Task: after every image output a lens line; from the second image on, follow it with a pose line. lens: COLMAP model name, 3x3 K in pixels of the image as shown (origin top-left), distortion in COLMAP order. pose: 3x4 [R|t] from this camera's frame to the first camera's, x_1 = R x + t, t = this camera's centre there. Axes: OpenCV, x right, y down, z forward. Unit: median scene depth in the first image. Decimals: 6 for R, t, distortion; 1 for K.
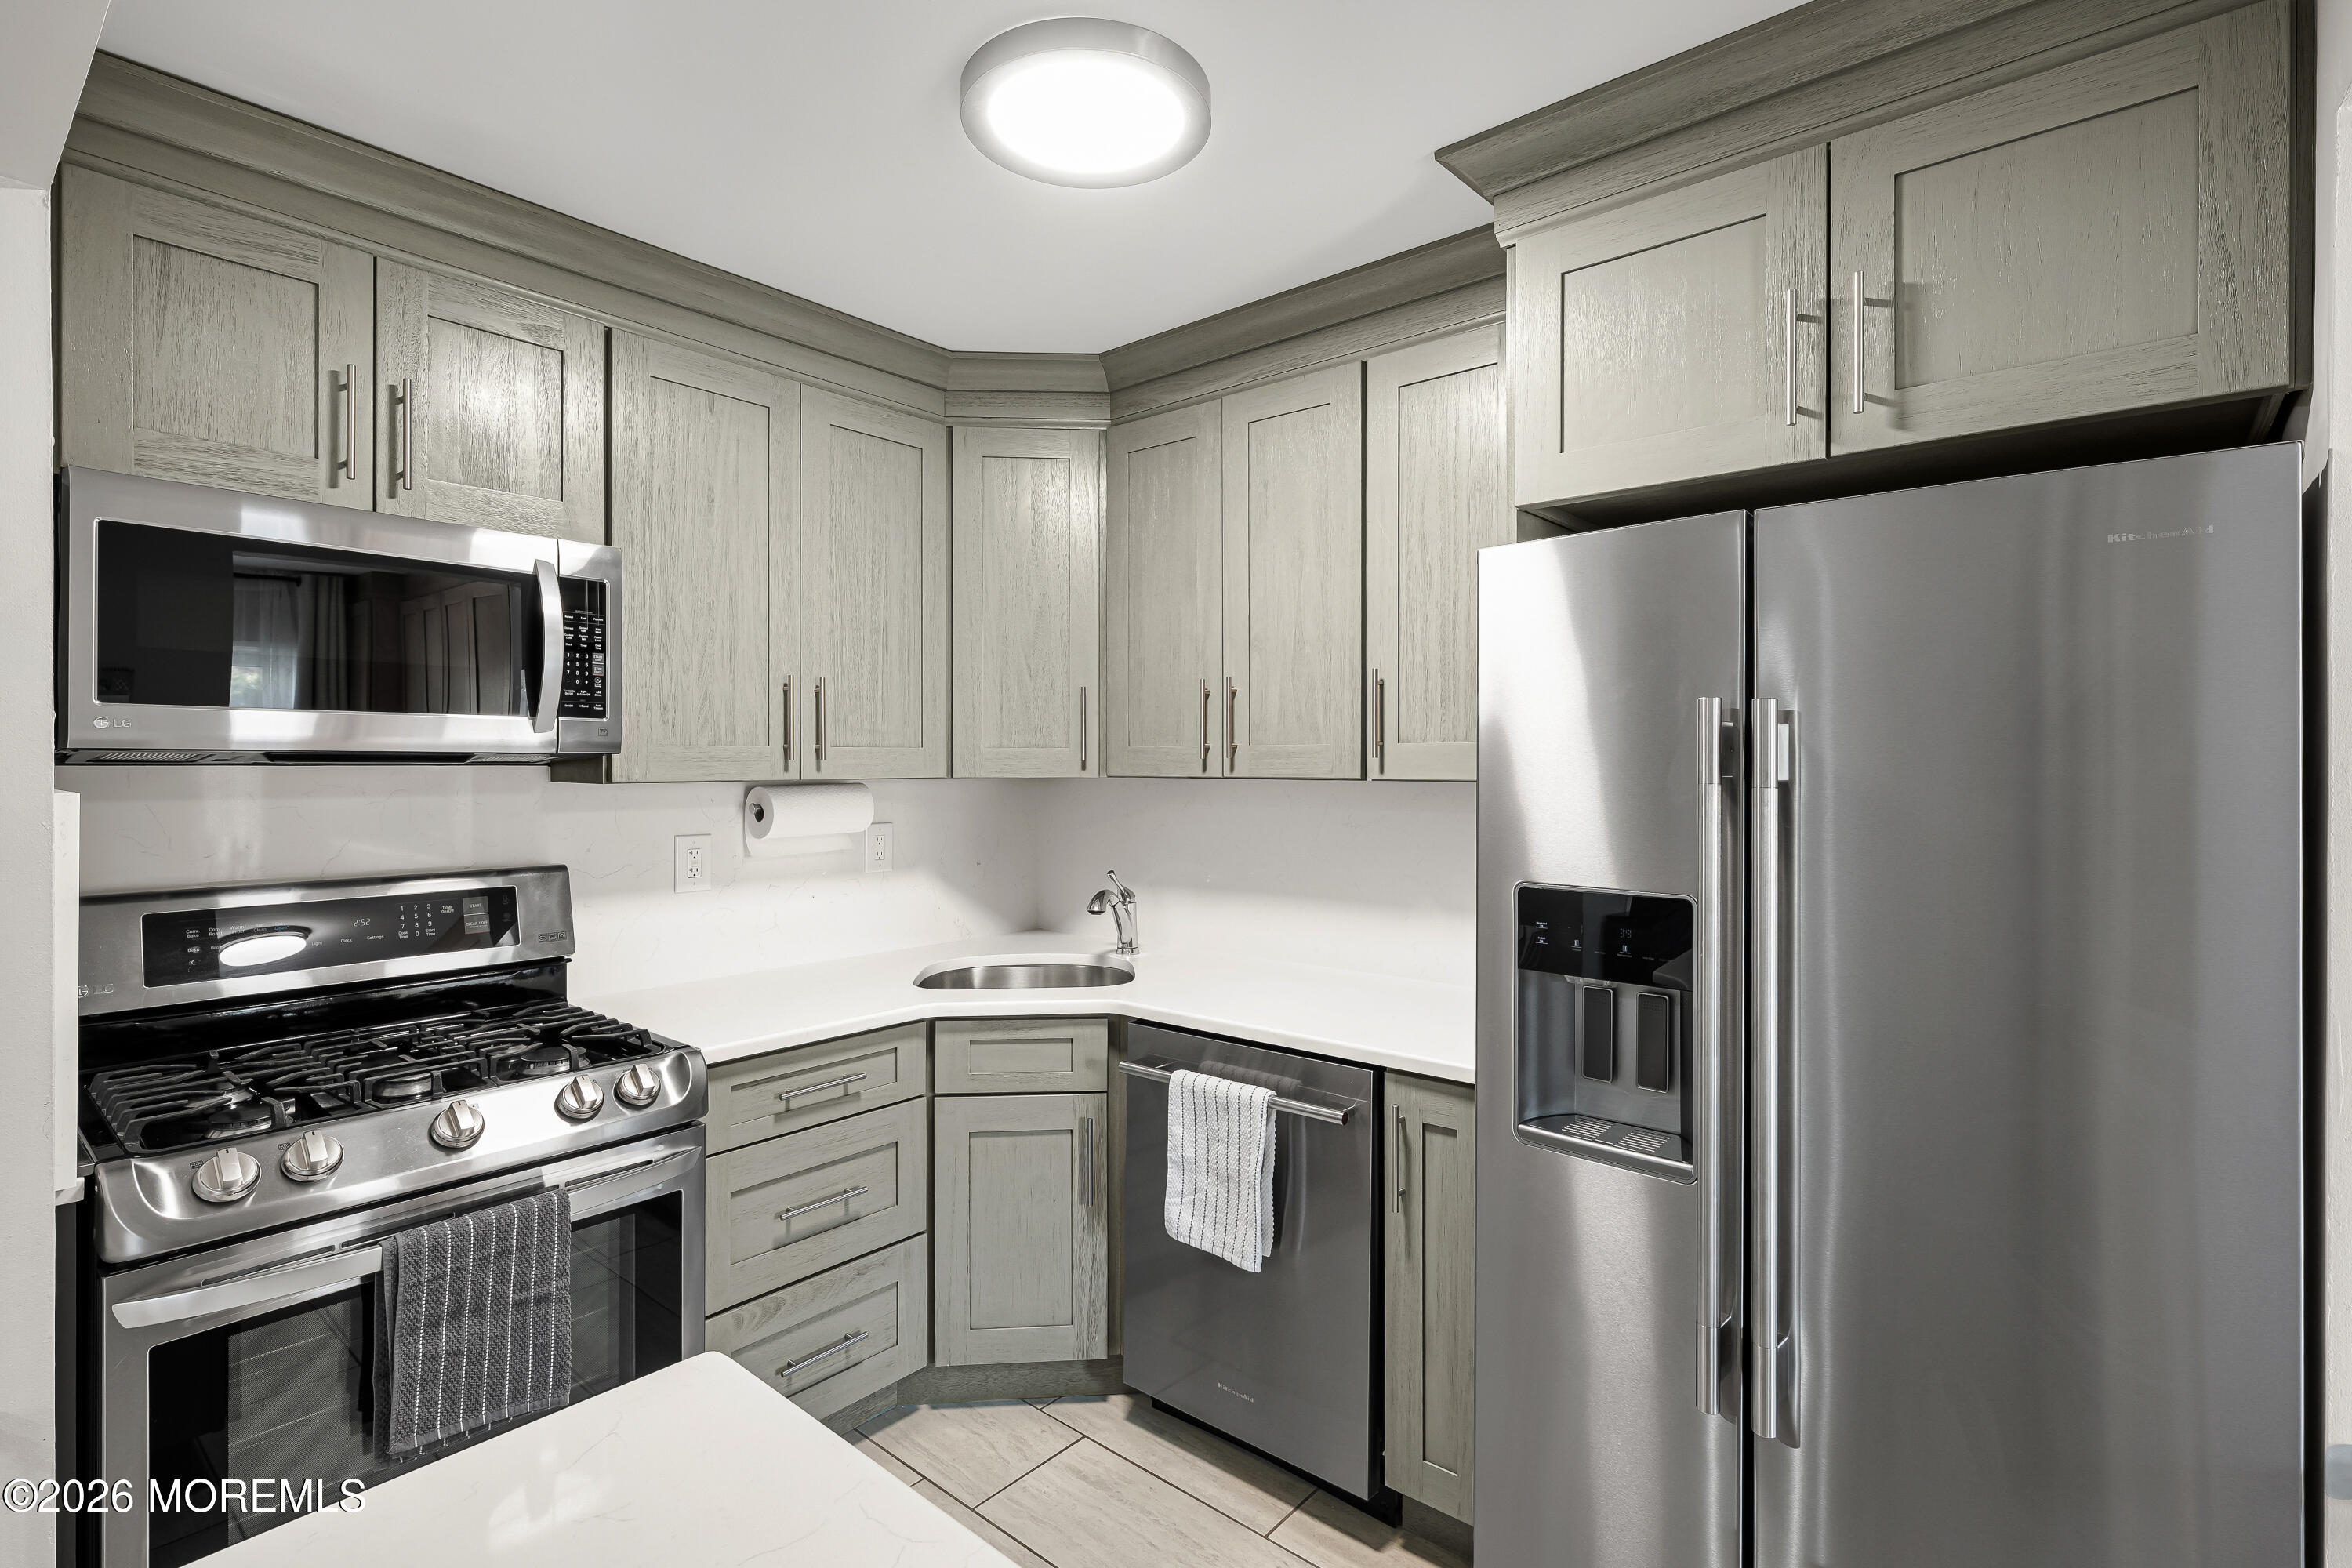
lens RADIAL K [[1105.8, 0, 1178.4], [0, 1105.8, 776.6], [0, 0, 1]] dist [-0.000824, 0.000265]
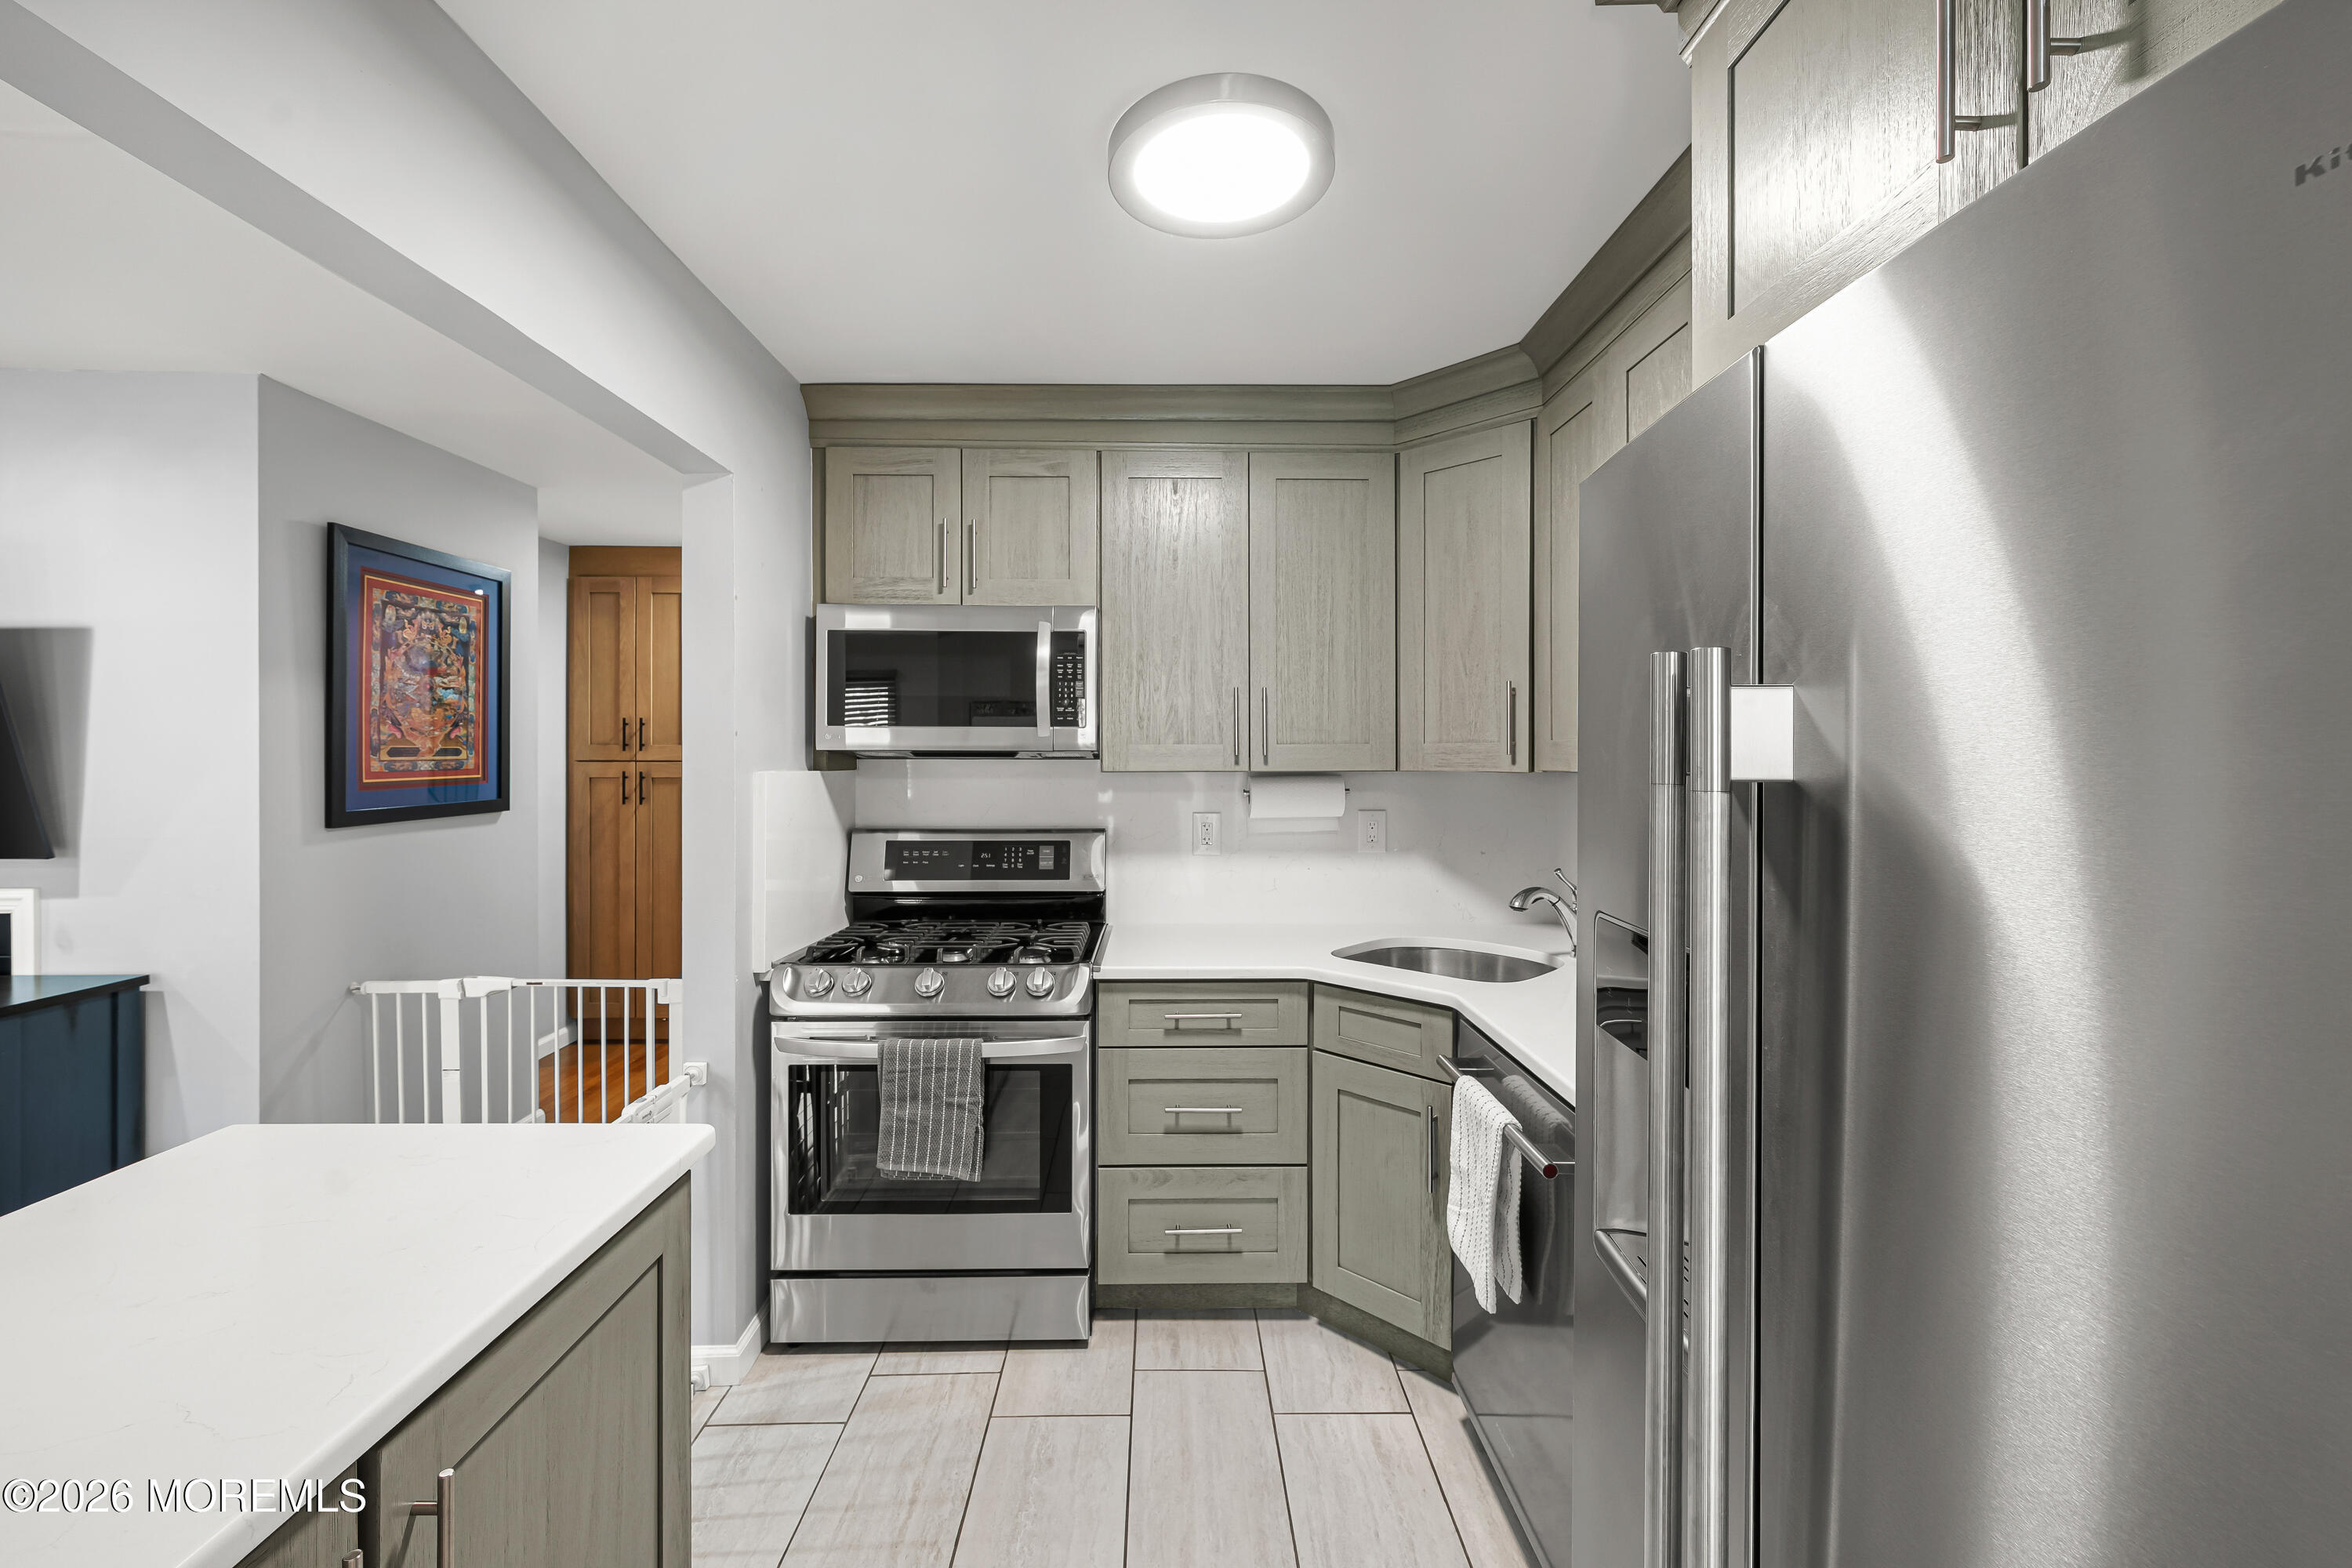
lens RADIAL K [[953.5, 0, 1171.0], [0, 953.5, 767.0], [0, 0, 1]] dist [0.000283, 0.000044]
pose [[0.655871, 0.005483, -0.754853, 0.451776], [-0.009103, 0.999958, -0.000647, -0.000210], [0.754818, 0.007296, 0.655894, 0.256279]]
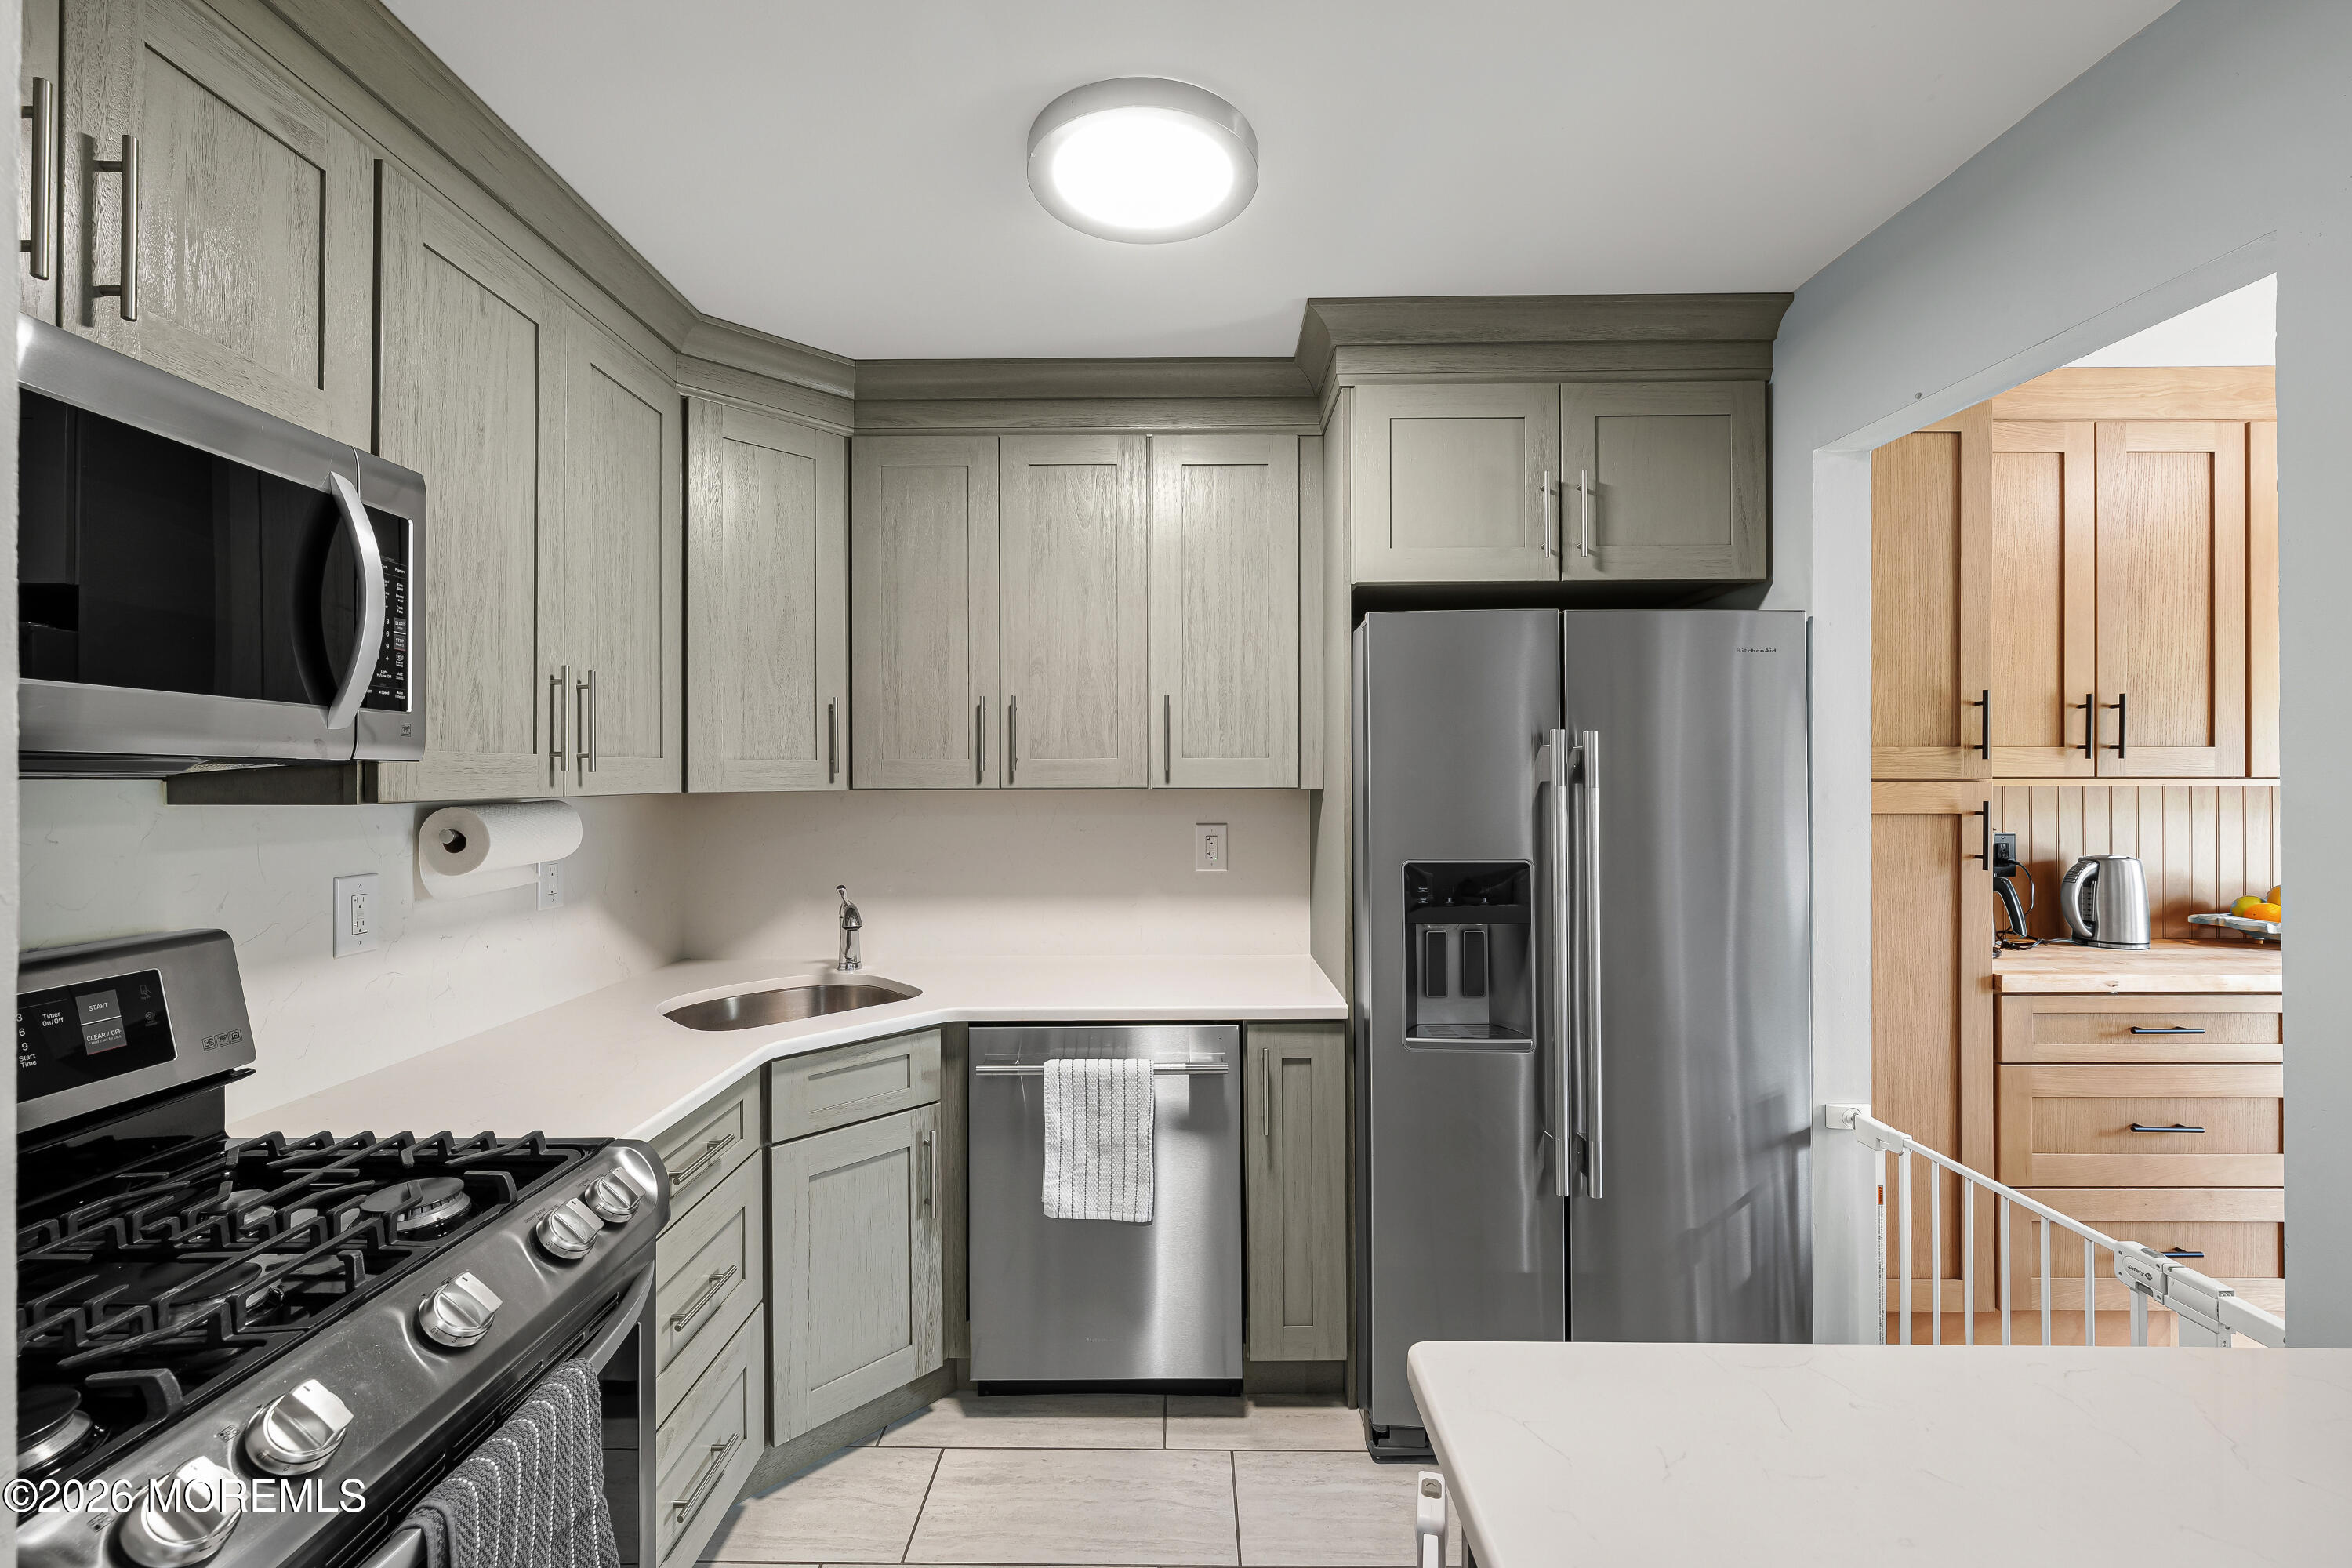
lens RADIAL K [[970.8, 0, 1176.0], [0, 970.8, 784.0], [0, 0, 1]] dist [-0.001212, -0.000178]
pose [[0.767145, -0.007018, 0.641435, -0.501284], [0.012013, 0.999922, -0.003426, 0.001822], [-0.641361, 0.010334, 0.767170, 0.193421]]
